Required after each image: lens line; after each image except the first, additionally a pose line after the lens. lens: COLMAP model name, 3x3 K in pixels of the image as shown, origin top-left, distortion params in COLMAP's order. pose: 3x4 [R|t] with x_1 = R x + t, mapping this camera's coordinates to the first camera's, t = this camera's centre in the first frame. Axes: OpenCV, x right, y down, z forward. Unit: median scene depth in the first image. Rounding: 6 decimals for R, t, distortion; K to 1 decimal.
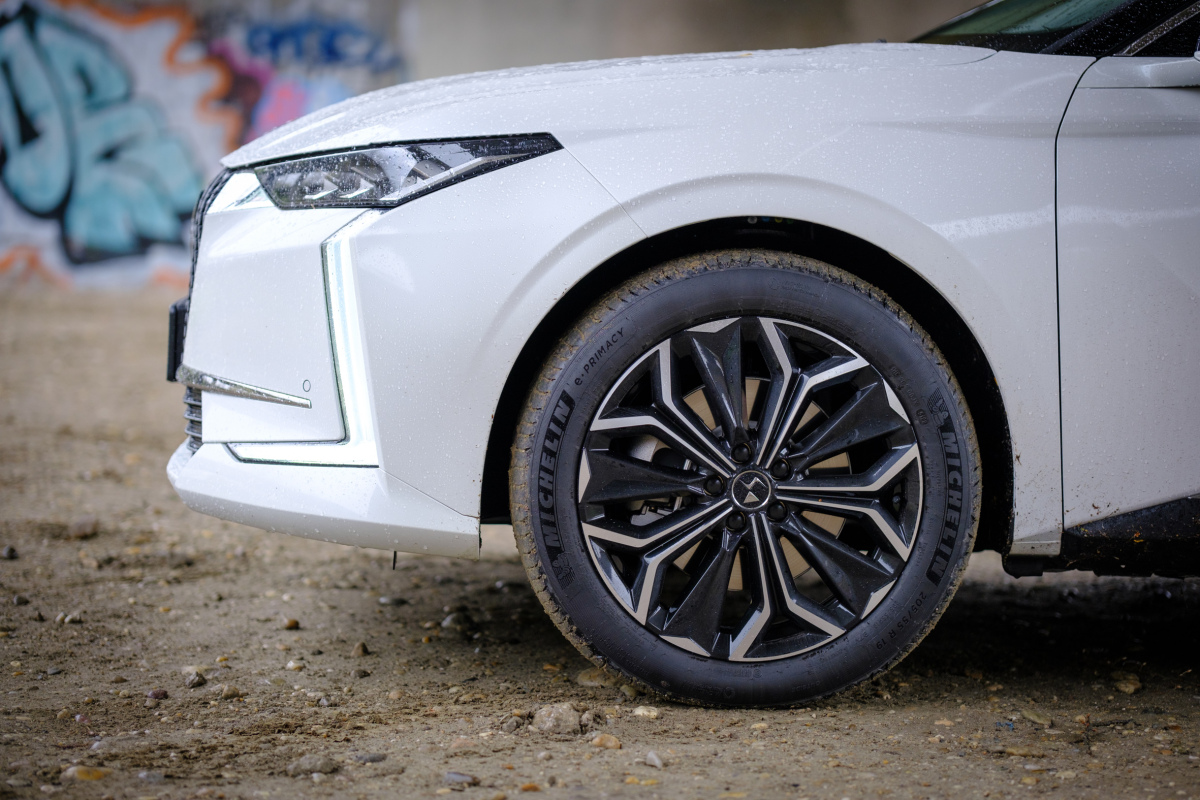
lens RADIAL K [[2852.4, 0, 610.4], [0, 2852.4, 411.0], [0, 0, 1]] dist [0.069643, 0.000000]
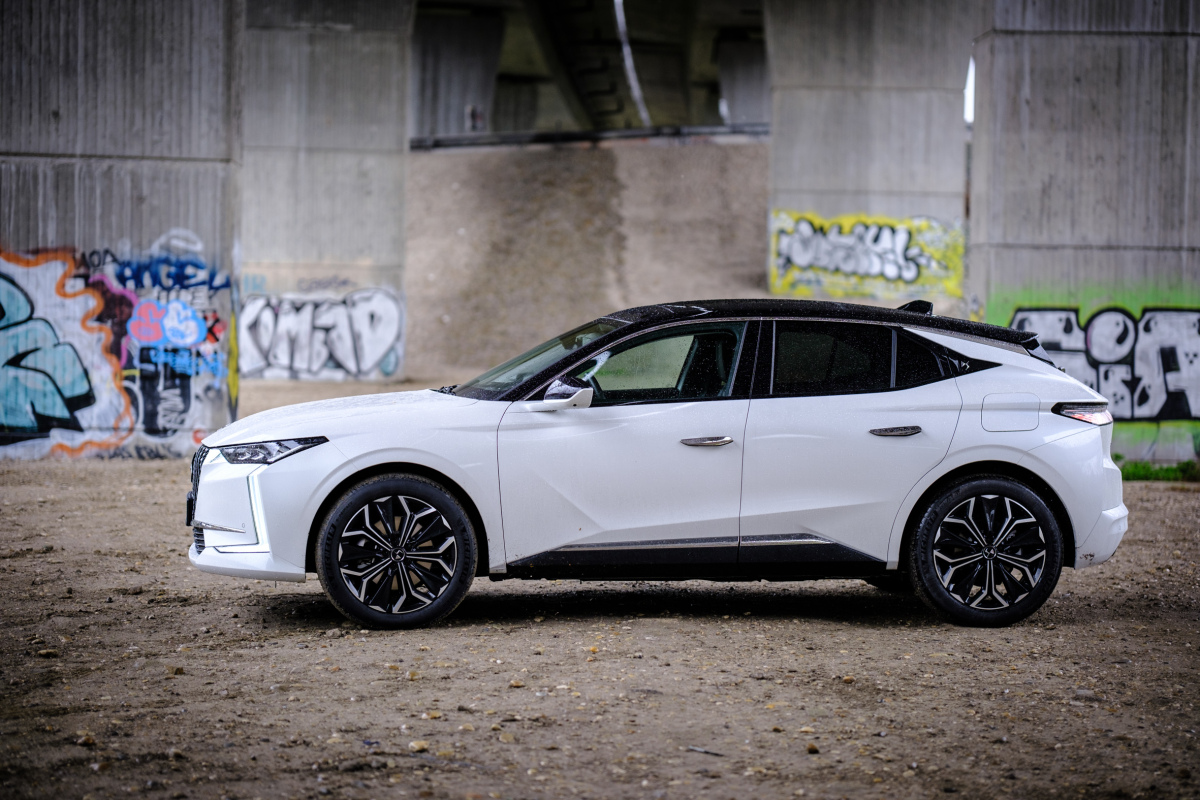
lens RADIAL K [[2852.4, 0, 633.3], [0, 2852.4, 402.5], [0, 0, 1]] dist [0.069643, 0.000000]
pose [[0.996603, -0.038114, 0.073002, 0.081652], [0.041419, 0.998159, -0.044298, 0.011520], [-0.071180, 0.047171, 0.996347, -1.934151]]
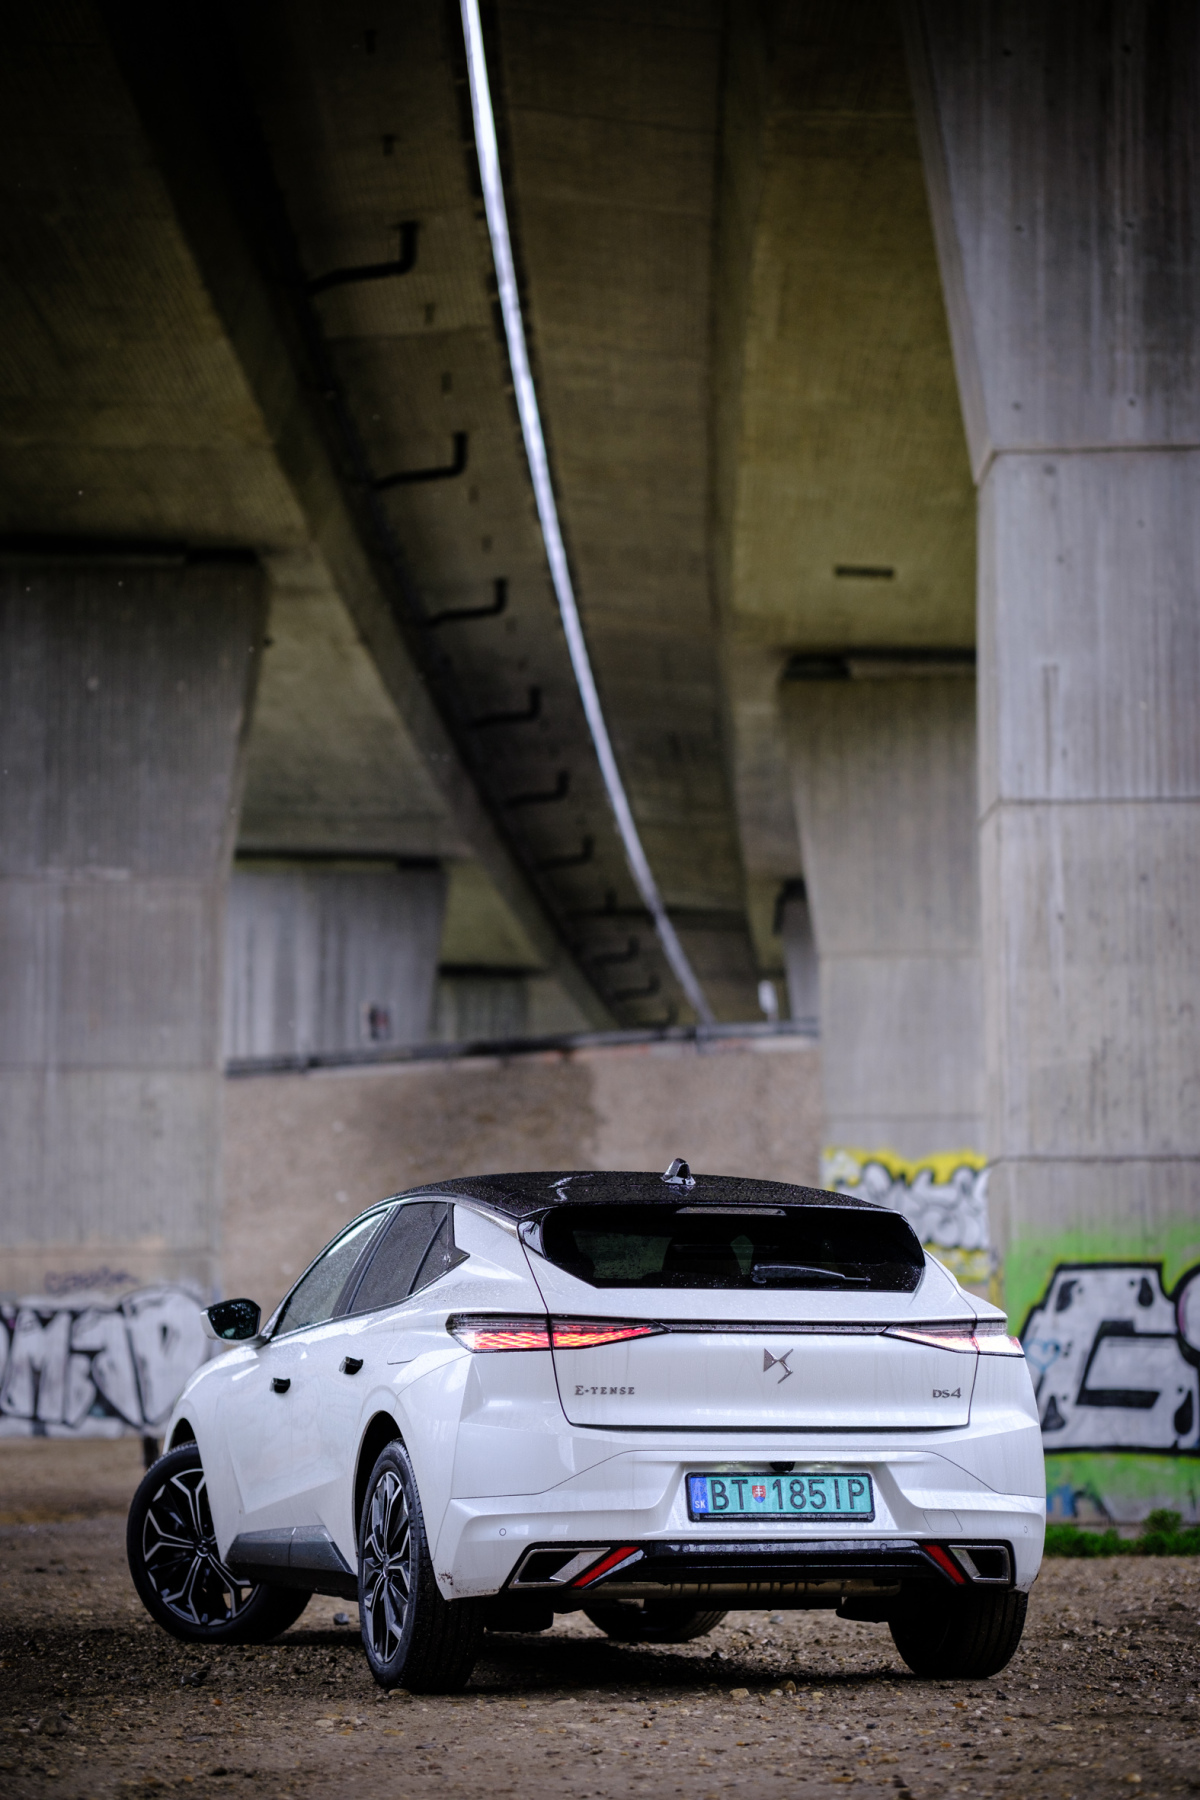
lens RADIAL K [[4278.6, 0, 627.8], [0, 4278.6, 830.9], [0, 0, 1]] dist [0.069643, 0.000000]
pose [[0.997602, -0.054183, 0.043068, 0.842352], [0.061641, 0.978509, -0.196777, 0.095785], [-0.031481, 0.198960, 0.979502, -1.026048]]
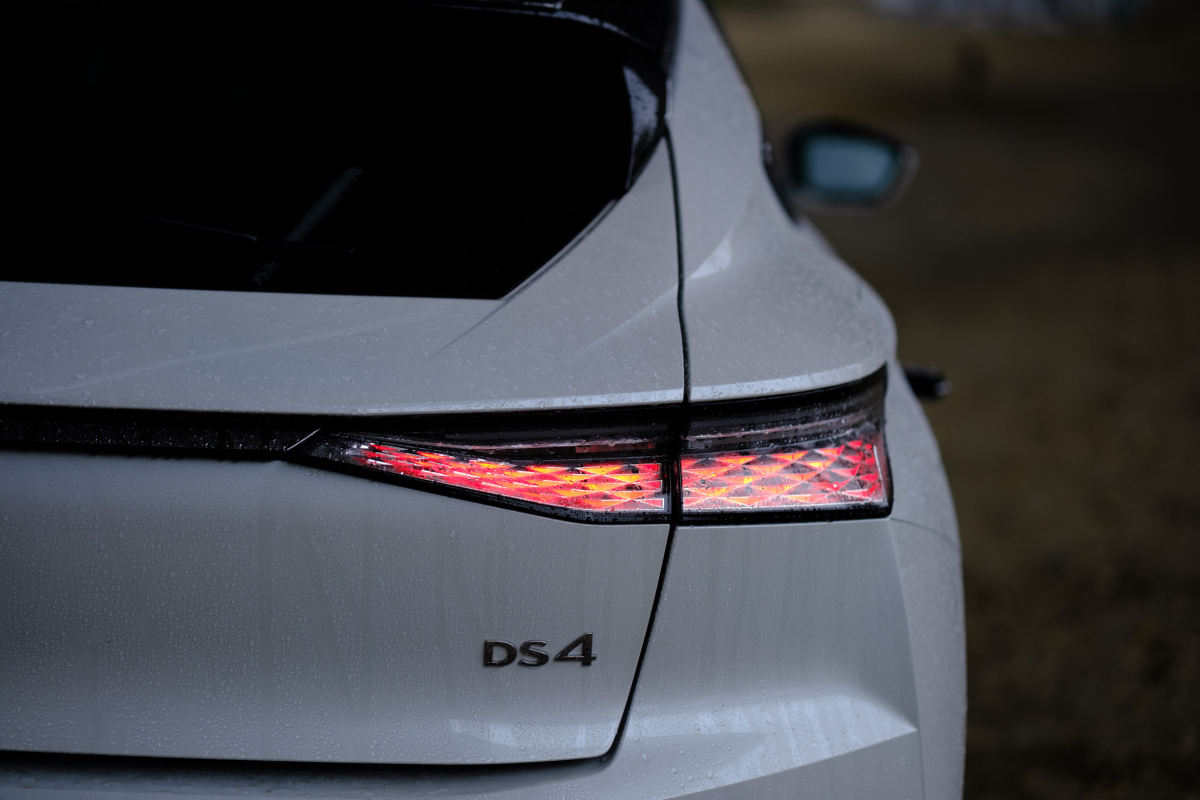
lens RADIAL K [[2852.4, 0, 600.0], [0, 2852.4, 399.8], [0, 0, 1]] dist [0.069643, 0.000000]
pose [[0.957610, 0.024889, -0.286992, 1.300834], [-0.003835, 0.997274, 0.073694, -0.161603], [0.288043, -0.069470, 0.955094, 1.155280]]
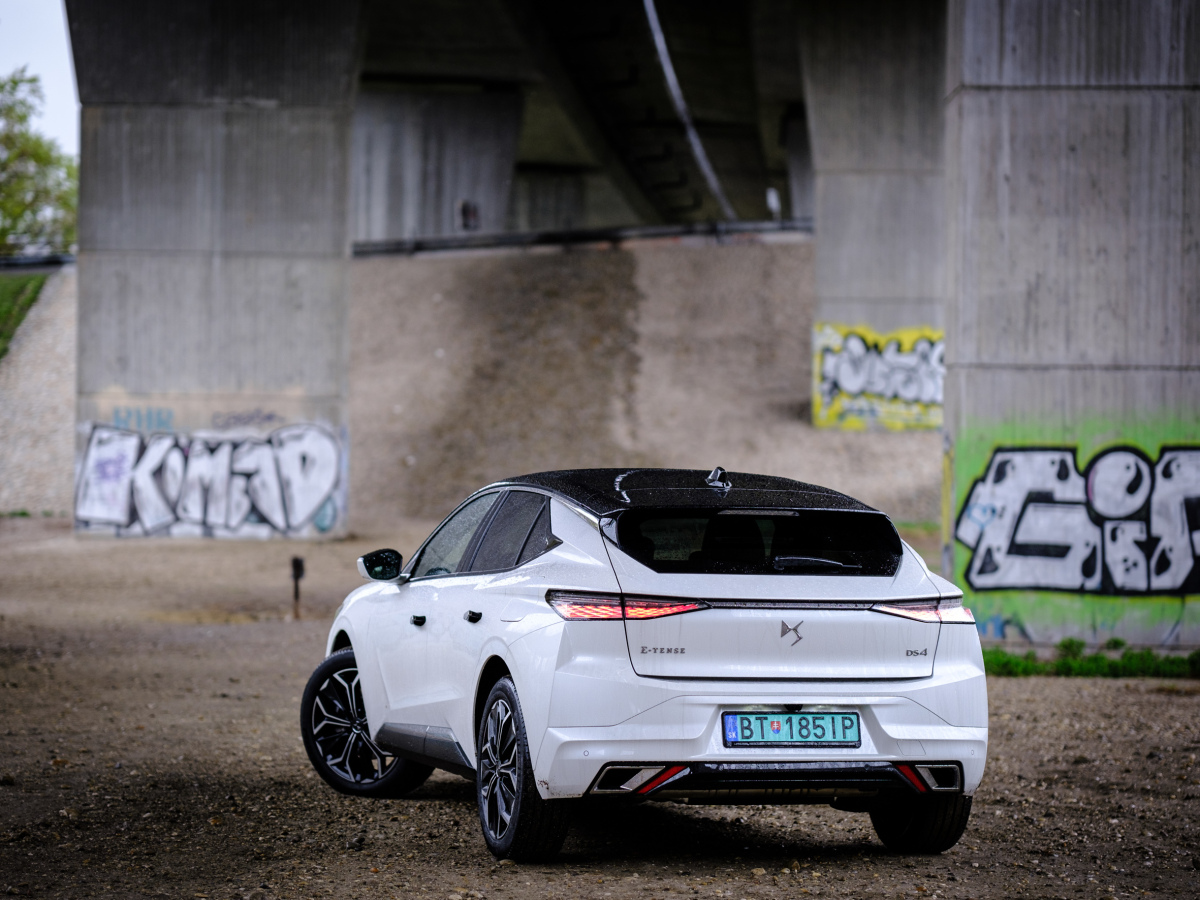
lens RADIAL K [[3355.1, 0, 599.6], [0, 3355.1, 455.1], [0, 0, 1]] dist [0.096521, 0.000000]
pose [[0.998911, -0.042412, 0.019430, 0.823548], [0.043771, 0.996155, -0.075891, -0.037818], [-0.016137, 0.076659, 0.996927, -1.162500]]
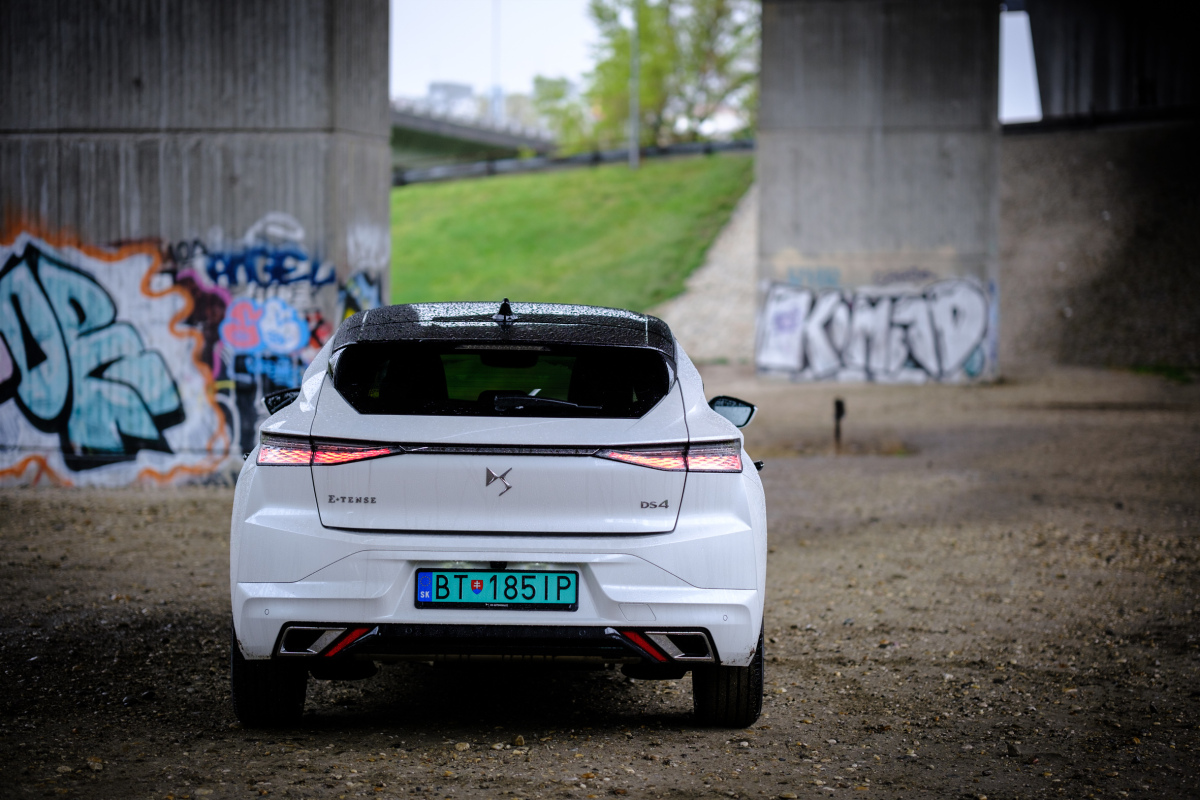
lens RADIAL K [[2852.4, 0, 602.1], [0, 2852.4, 392.1], [0, 0, 1]] dist [0.069643, 0.000000]
pose [[0.967024, -0.042146, -0.251175, 1.636613], [0.028389, 0.997904, -0.058150, -0.036180], [0.253100, 0.049102, 0.966193, -0.405373]]
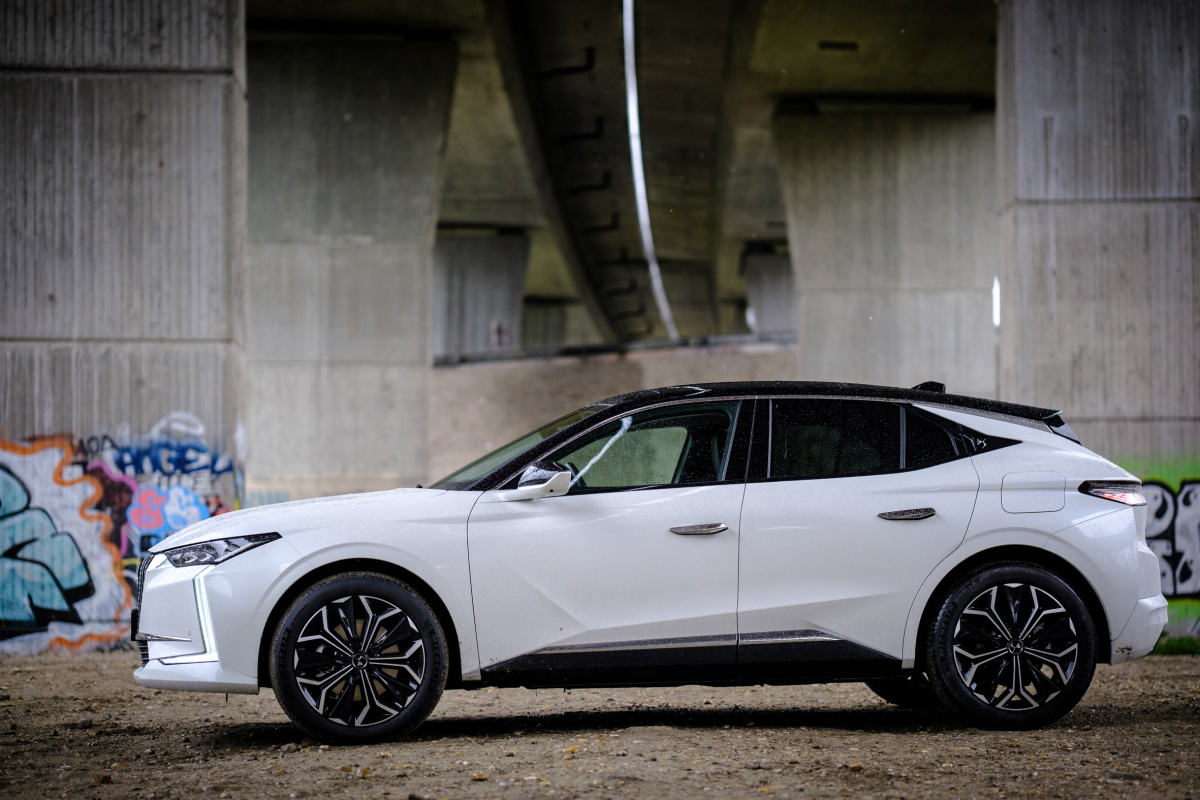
lens RADIAL K [[2852.4, 0, 623.9], [0, 2852.4, 406.2], [0, 0, 1]] dist [0.069643, 0.000000]
pose [[0.996563, -0.057280, 0.059843, 0.147388], [0.064459, 0.989949, -0.125880, 0.142225], [-0.052031, 0.129305, 0.990239, -1.663247]]
